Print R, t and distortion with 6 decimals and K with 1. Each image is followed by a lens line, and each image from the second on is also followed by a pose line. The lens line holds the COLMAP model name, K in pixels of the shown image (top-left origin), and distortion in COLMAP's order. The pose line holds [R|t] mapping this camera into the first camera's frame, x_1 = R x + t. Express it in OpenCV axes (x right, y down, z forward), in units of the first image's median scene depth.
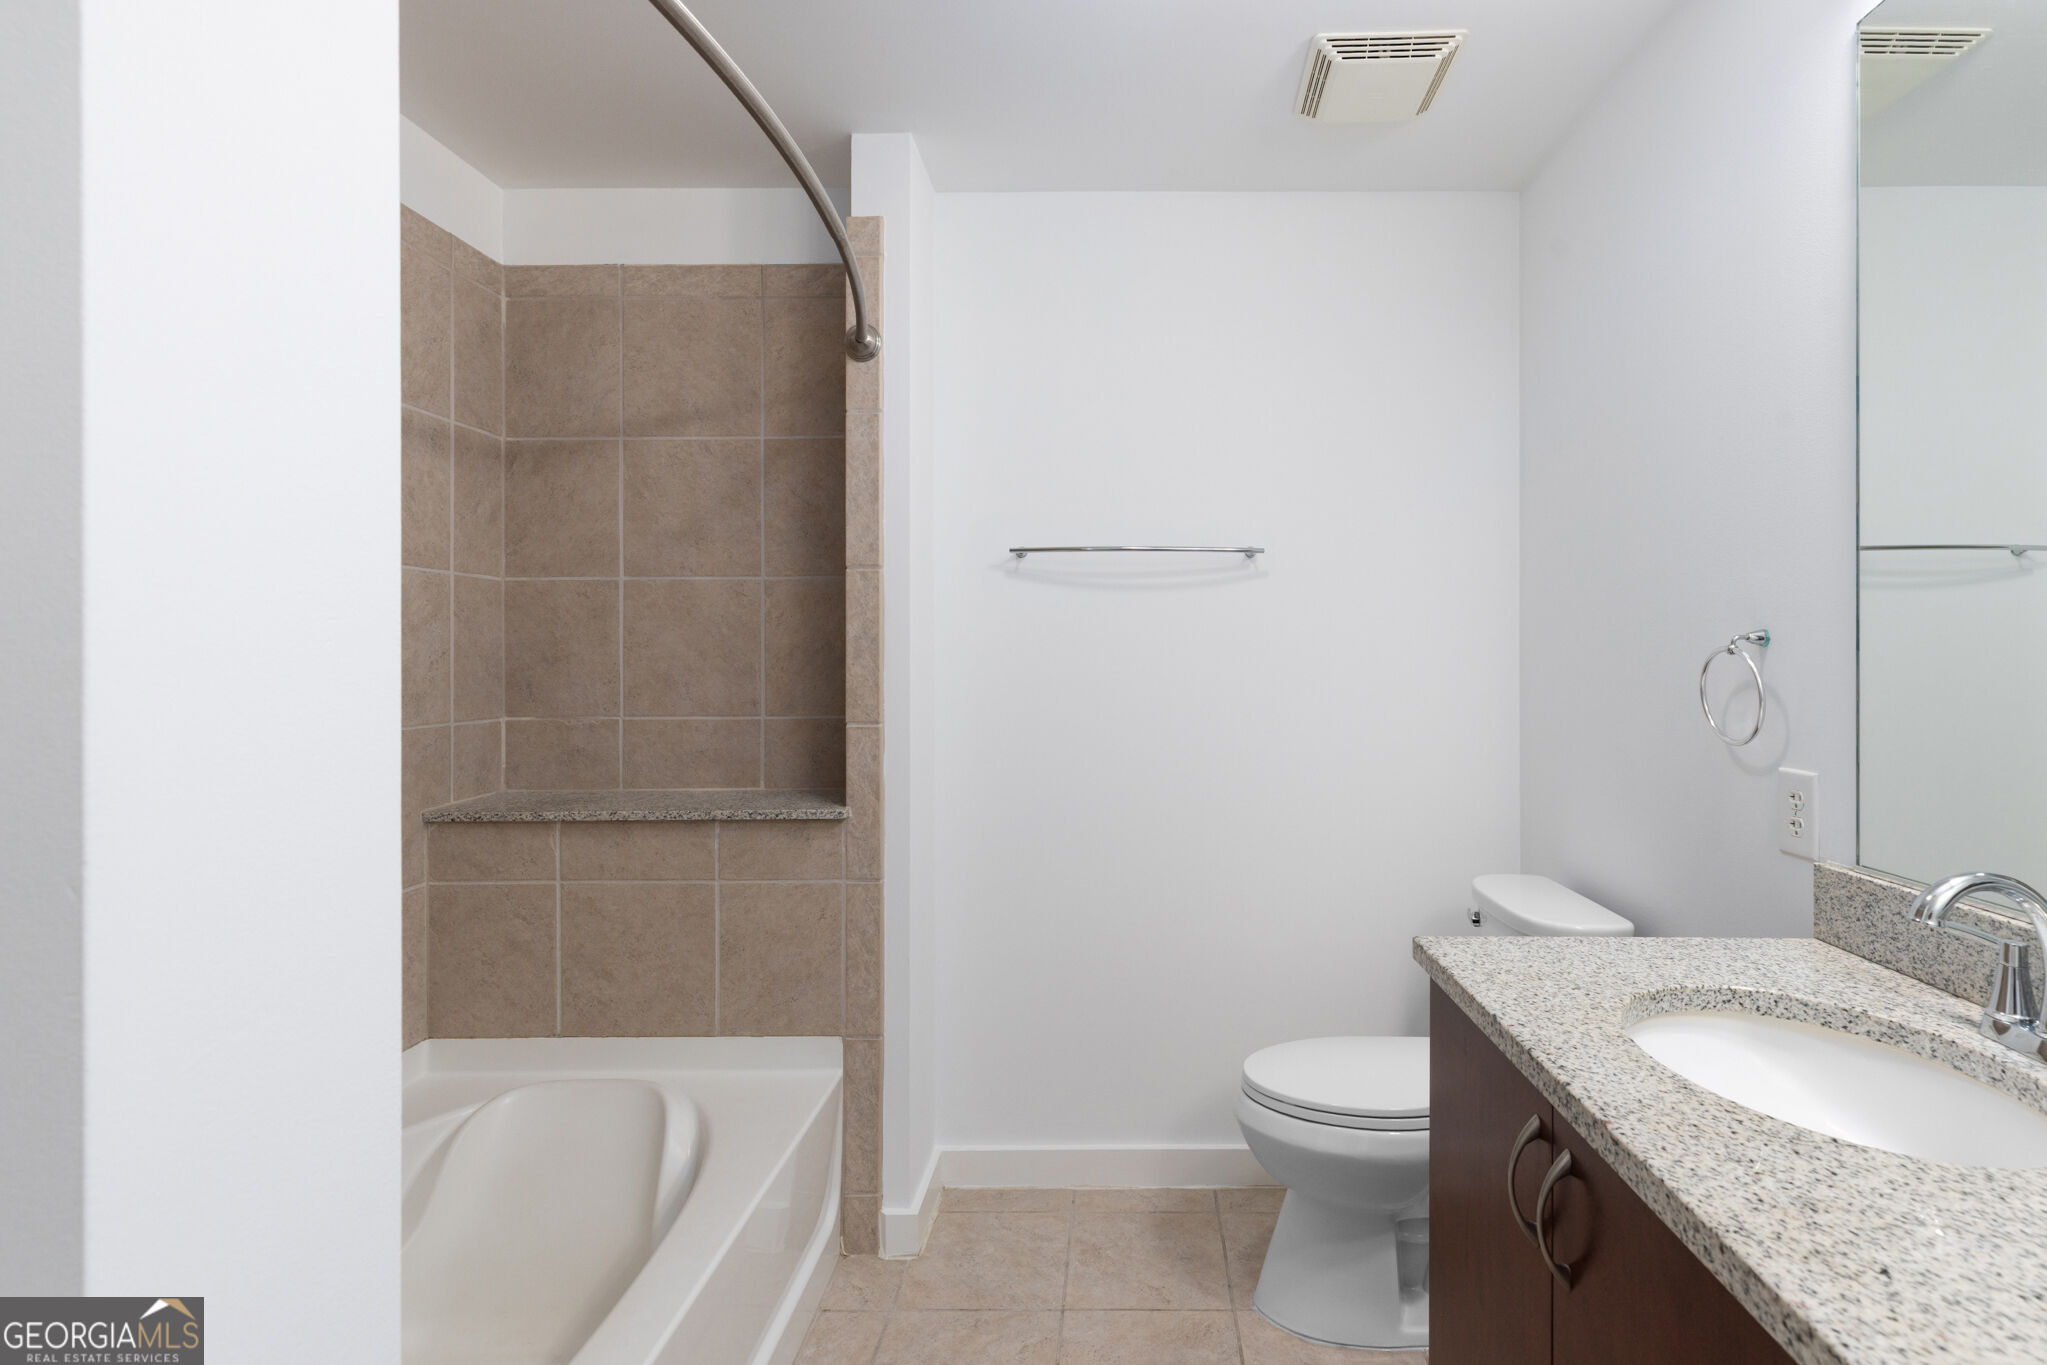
lens RADIAL K [[1019.3, 0, 1039.3], [0, 1019.3, 662.0], [0, 0, 1]] dist [0.002287, 0.001929]
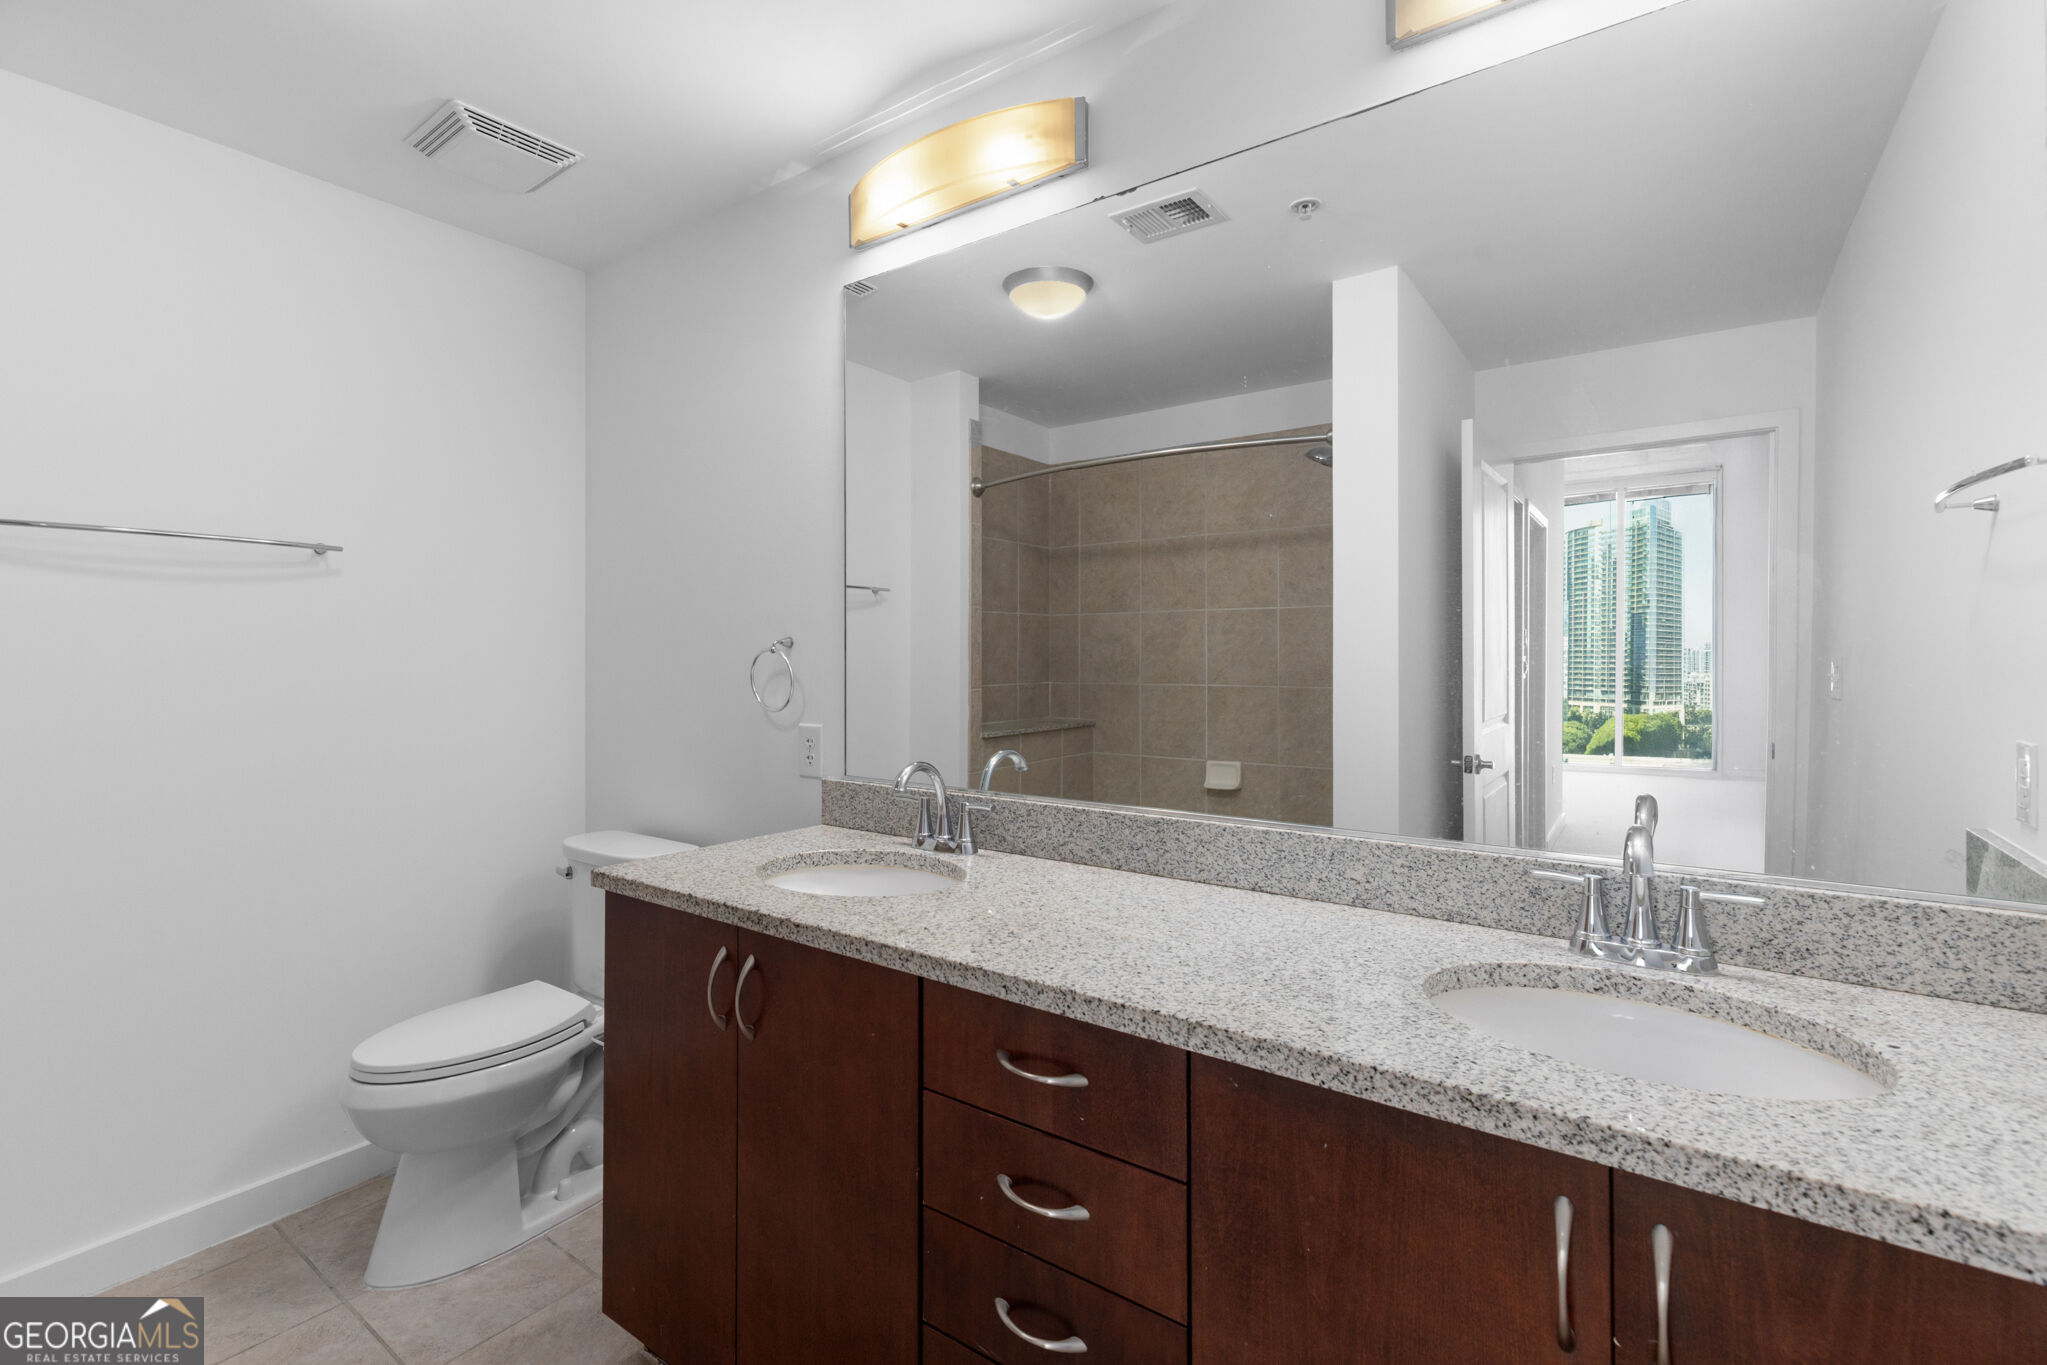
lens RADIAL K [[940.2, 0, 1008.9], [0, 940.2, 680.6], [0, 0, 1]] dist [0.009119, -0.000395]
pose [[0.590938, -0.024092, 0.806357, -0.261207], [0.008172, 0.999681, 0.023880, 0.003758], [-0.806676, -0.007521, 0.590946, -0.129410]]
